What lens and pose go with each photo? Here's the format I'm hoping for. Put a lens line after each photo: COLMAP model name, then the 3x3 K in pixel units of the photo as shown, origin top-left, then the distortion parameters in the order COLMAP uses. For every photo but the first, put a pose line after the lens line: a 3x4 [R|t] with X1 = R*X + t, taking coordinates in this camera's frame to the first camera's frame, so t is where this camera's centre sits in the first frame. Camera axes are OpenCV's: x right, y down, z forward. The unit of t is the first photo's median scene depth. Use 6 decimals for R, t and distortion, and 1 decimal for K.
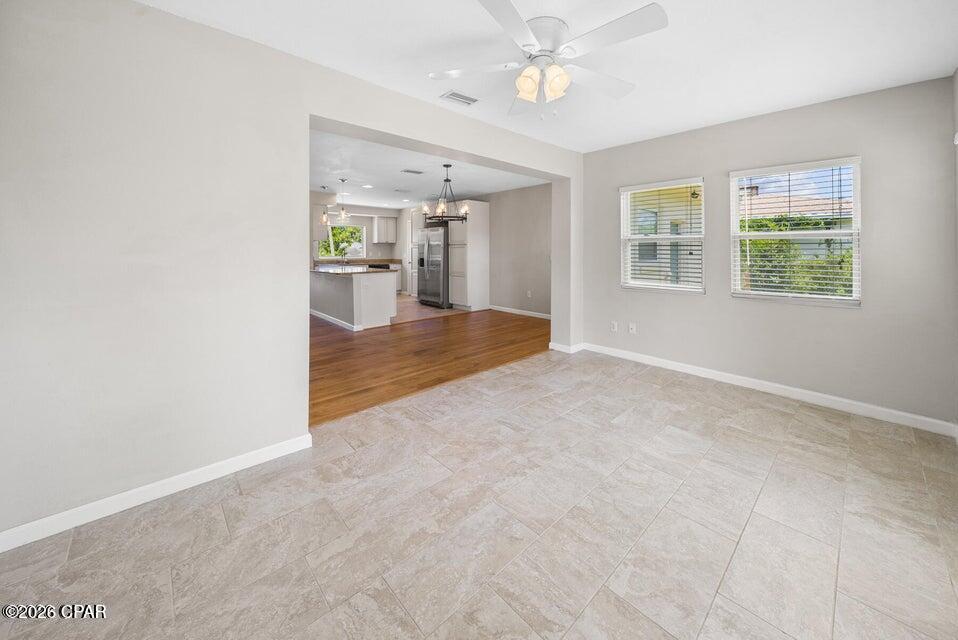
lens RADIAL K [[355.5, 0, 480.3], [0, 355.5, 253.5], [0, 0, 1]] dist [-0.001617, -0.000263]
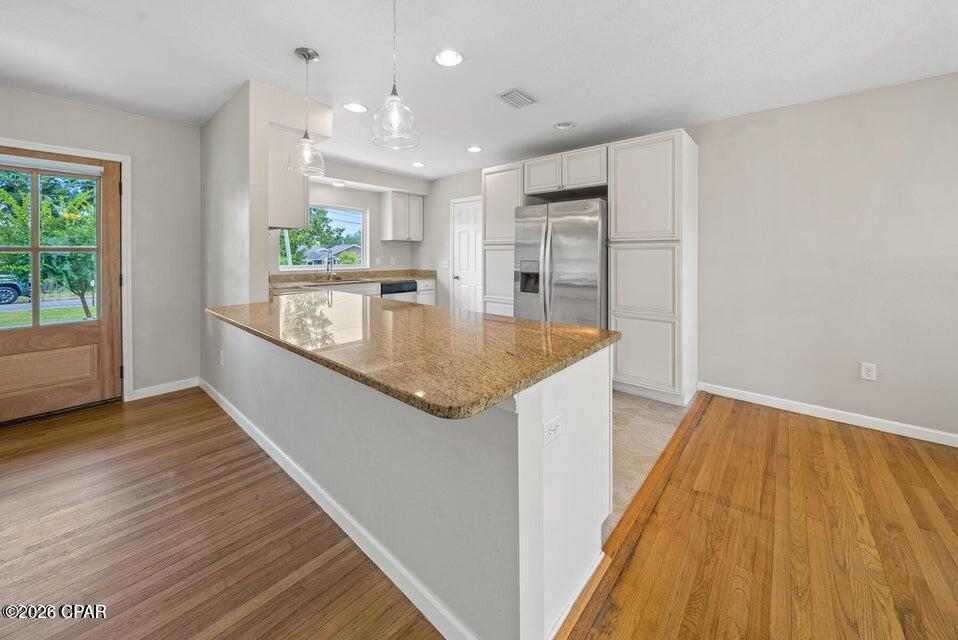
lens RADIAL K [[355.5, 0, 480.3], [0, 355.5, 253.5], [0, 0, 1]] dist [-0.001617, -0.000263]
pose [[0.994266, 0.002516, 0.106907, -0.224336], [-0.001409, 0.999945, -0.010426, -0.004791], [-0.106928, 0.010216, 0.994214, 0.470274]]
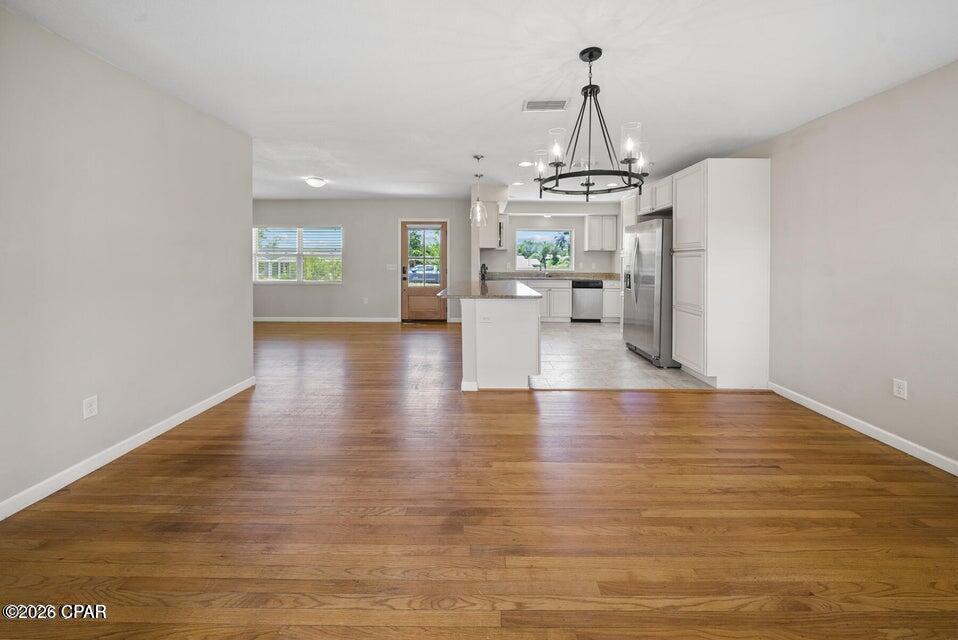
lens RADIAL K [[349.8, 0, 480.4], [0, 349.8, 261.4], [0, 0, 1]] dist [-0.001291, -0.000204]
pose [[0.728911, 0.007041, -0.684572, 0.048294], [-0.011564, 0.999931, -0.002029, -0.003637], [0.684510, 0.009395, 0.728943, 0.327543]]
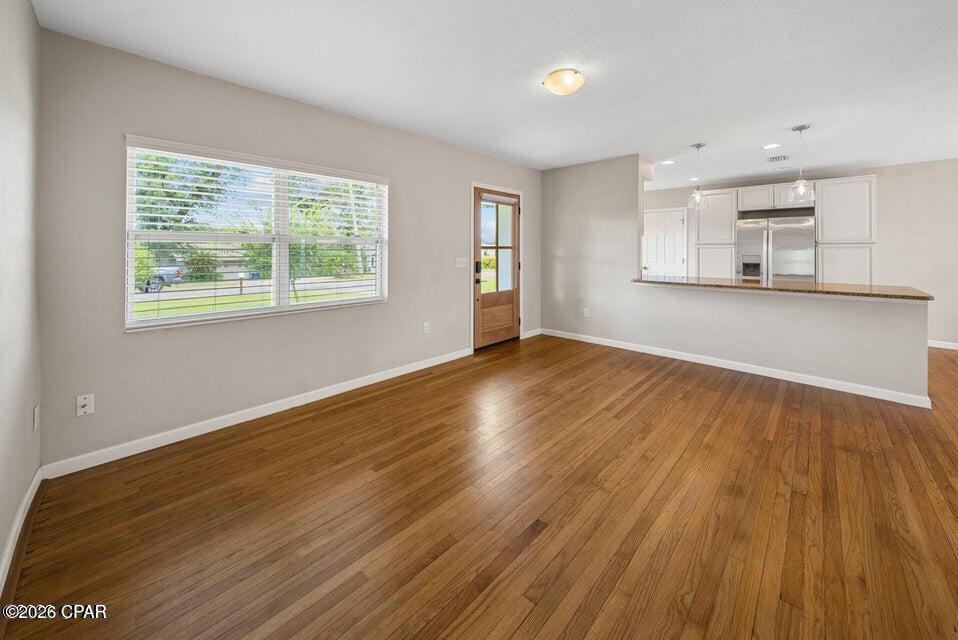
lens RADIAL K [[355.5, 0, 480.3], [0, 355.5, 253.5], [0, 0, 1]] dist [-0.001617, -0.000263]
pose [[0.997846, 0.003195, 0.065527, -0.594316], [-0.003110, 0.999994, -0.001411, -0.002061], [-0.065531, 0.001205, 0.997850, 0.299813]]
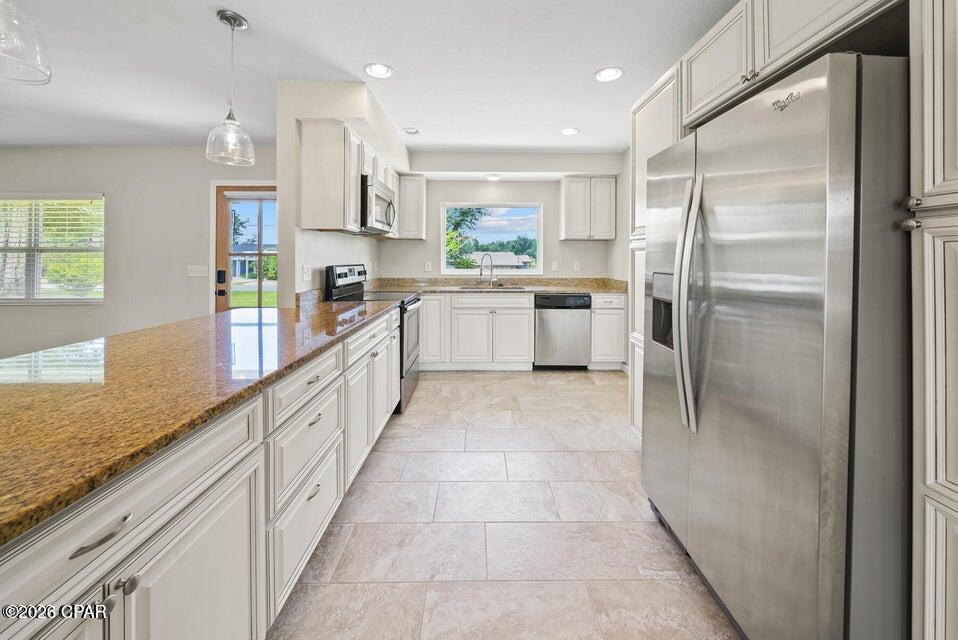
lens RADIAL K [[355.5, 0, 480.3], [0, 355.5, 253.5], [0, 0, 1]] dist [-0.001617, -0.000263]
pose [[0.740973, -0.005382, -0.671513, -0.087868], [-0.006286, 0.999868, -0.014950, -0.006883], [0.671505, 0.015299, 0.740842, 0.651655]]
